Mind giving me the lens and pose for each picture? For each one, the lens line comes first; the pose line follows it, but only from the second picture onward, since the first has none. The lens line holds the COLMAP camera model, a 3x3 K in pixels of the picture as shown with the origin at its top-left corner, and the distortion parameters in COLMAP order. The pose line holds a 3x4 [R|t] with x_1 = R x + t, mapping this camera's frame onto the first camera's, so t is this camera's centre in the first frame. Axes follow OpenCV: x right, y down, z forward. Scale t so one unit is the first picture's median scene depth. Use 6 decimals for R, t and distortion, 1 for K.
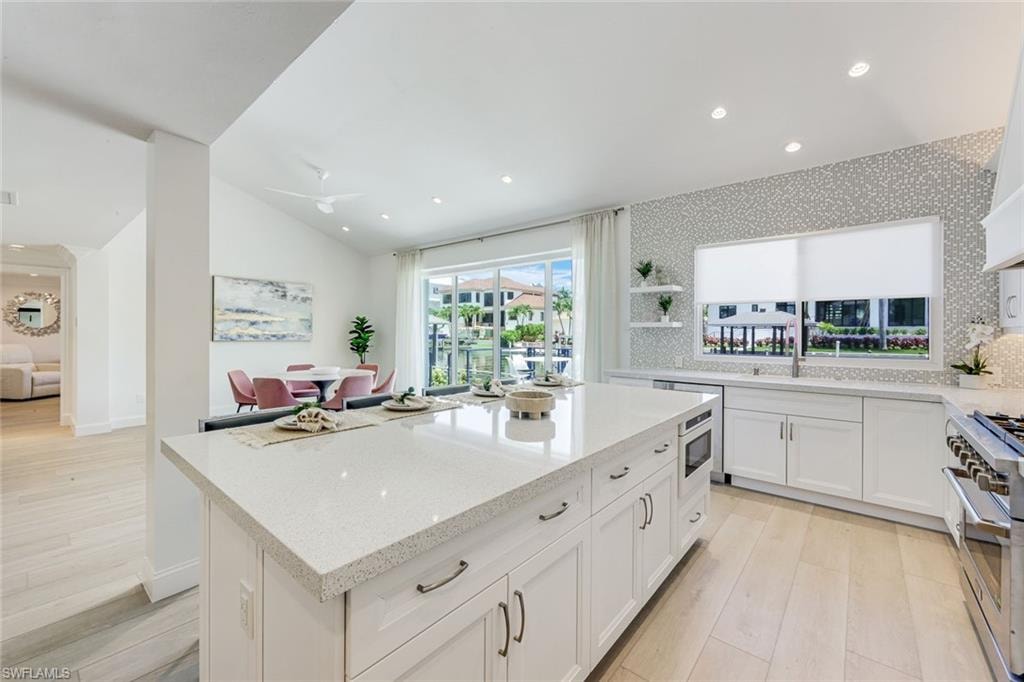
lens RADIAL K [[413.3, 0, 511.2], [0, 413.3, 333.5], [0, 0, 1]] dist [0.000858, 0.000122]
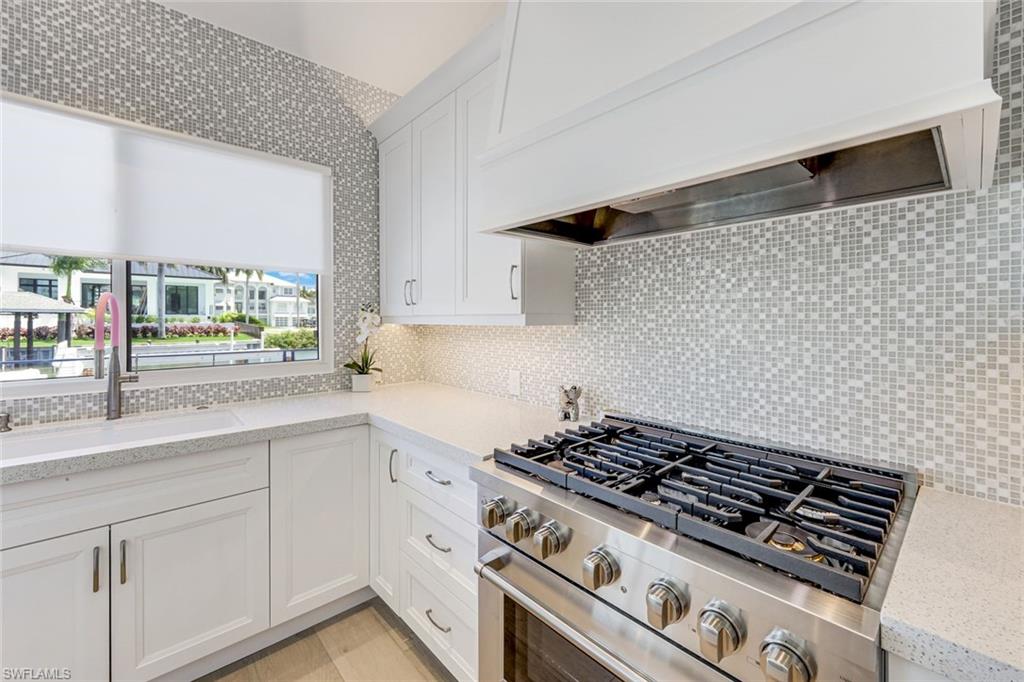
lens RADIAL K [[419.5, 0, 516.2], [0, 419.5, 321.6], [0, 0, 1]] dist [0.000065, -0.000105]
pose [[0.129377, -0.005216, 0.991582, 0.228245], [0.005453, 0.999975, 0.004549, -0.004210], [-0.991581, 0.004819, 0.129402, 0.405858]]
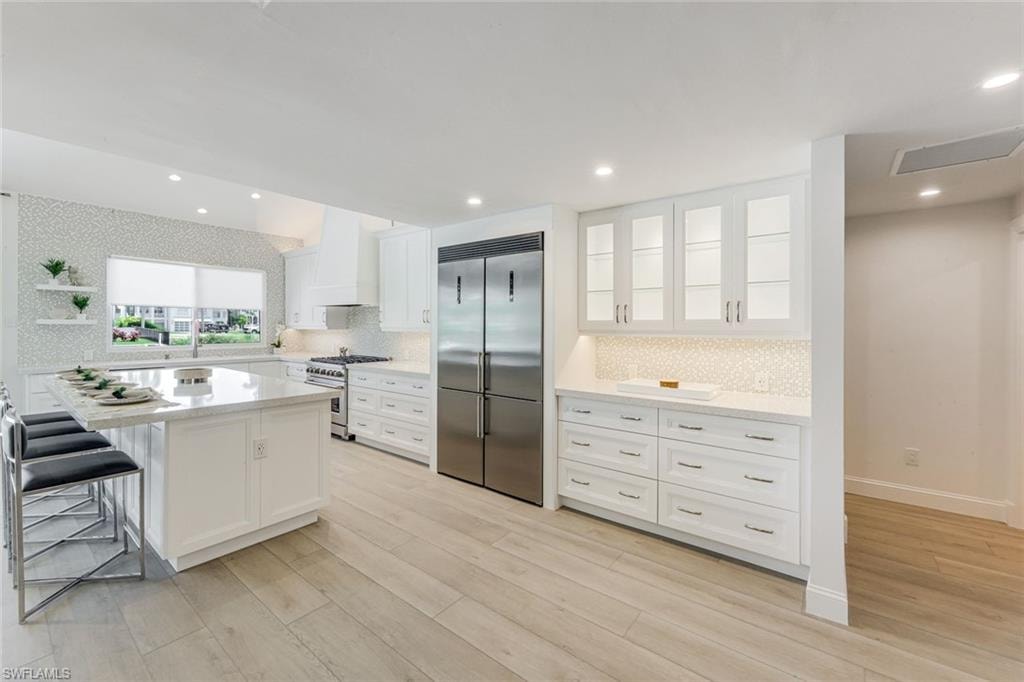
lens RADIAL K [[417.2, 0, 509.7], [0, 417.2, 326.2], [0, 0, 1]] dist [0.000257, -0.000012]
pose [[-0.036122, -0.002514, 0.999344, -0.758038], [-0.000133, 0.999997, 0.002511, -0.012961], [-0.999347, -0.000042, -0.036122, -0.089288]]
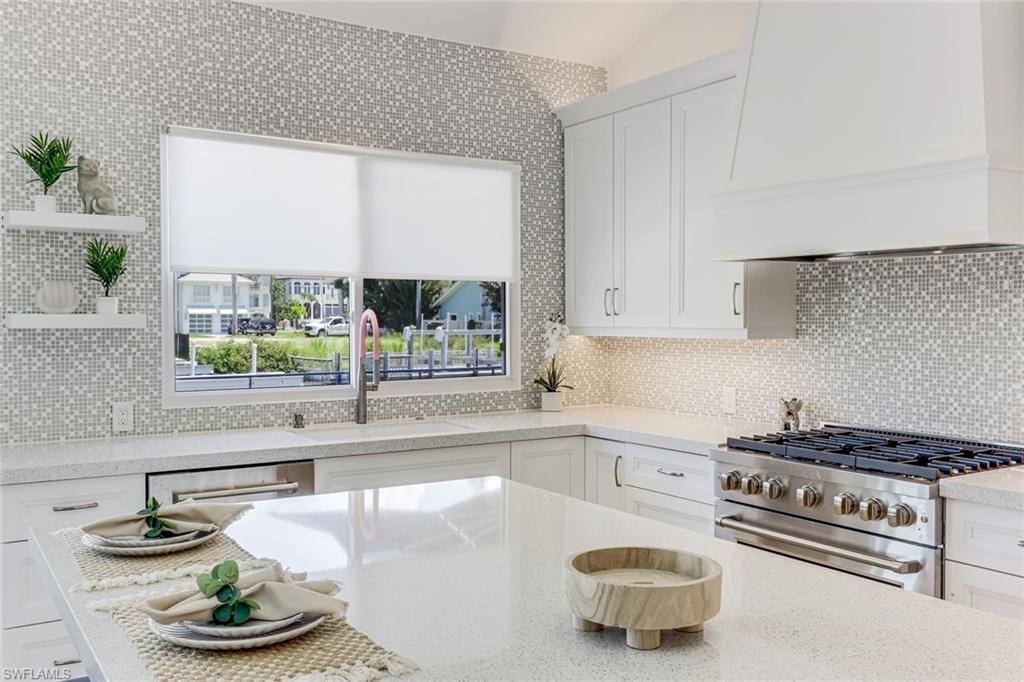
lens RADIAL K [[920.6, 0, 524.9], [0, 920.6, 342.6], [0, 0, 1]] dist [-0.002905, -0.001885]
pose [[0.285384, -0.027106, 0.958030, -0.309241], [0.006982, 0.999632, 0.026204, -0.020790], [-0.958388, -0.000790, 0.285468, 0.399007]]
